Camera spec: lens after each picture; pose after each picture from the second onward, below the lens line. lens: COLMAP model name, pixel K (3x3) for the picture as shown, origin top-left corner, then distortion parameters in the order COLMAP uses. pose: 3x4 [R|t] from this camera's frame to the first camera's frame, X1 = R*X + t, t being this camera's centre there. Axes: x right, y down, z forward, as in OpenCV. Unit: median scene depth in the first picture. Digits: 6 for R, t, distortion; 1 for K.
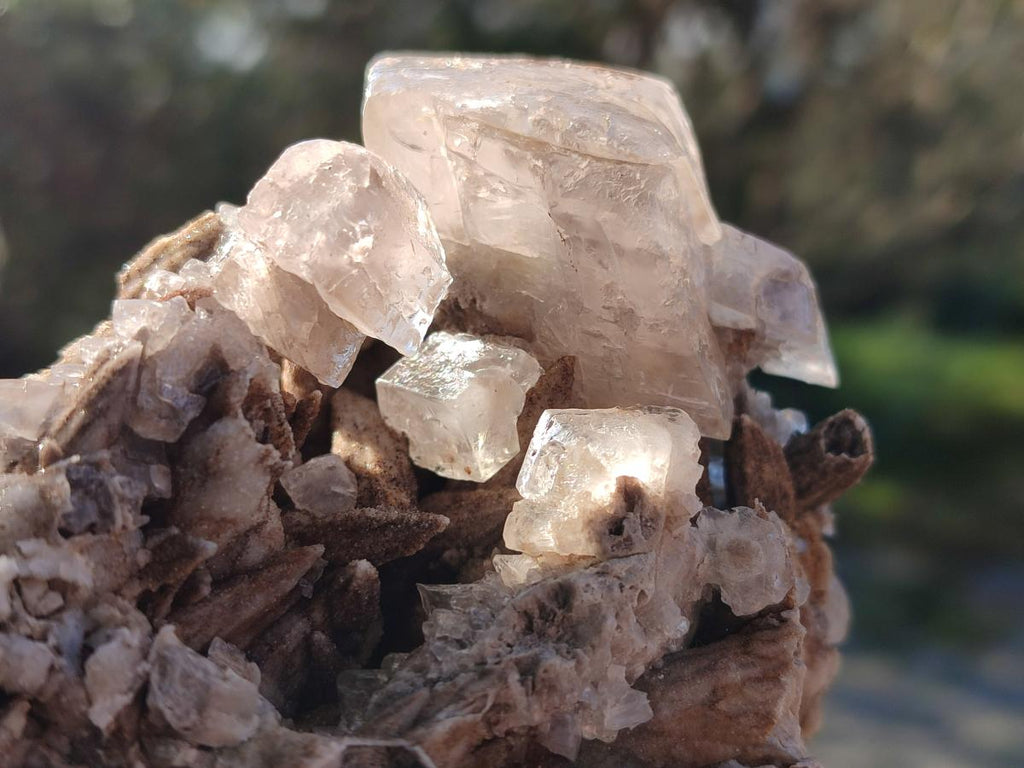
lens RADIAL K [[1583.1, 0, 504.0], [0, 1583.1, 398.7], [0, 0, 1]] dist [0.340742, -2.380956]
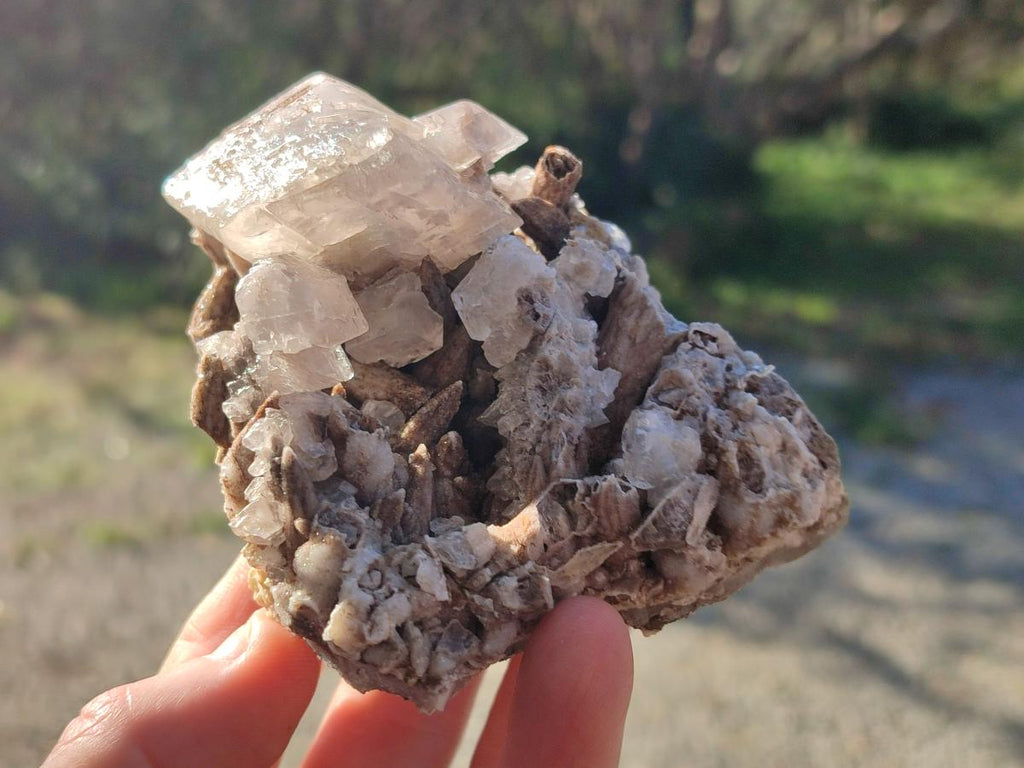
lens RADIAL K [[1447.1, 0, 512.0], [0, 1447.1, 384.0], [0, 0, 1]] dist [0.352972, 0.004698]
pose [[0.675546, -0.729521, 0.106944, -0.180566], [0.679609, 0.672340, 0.293412, -0.371020], [-0.285953, -0.125533, 0.949985, -0.548007]]
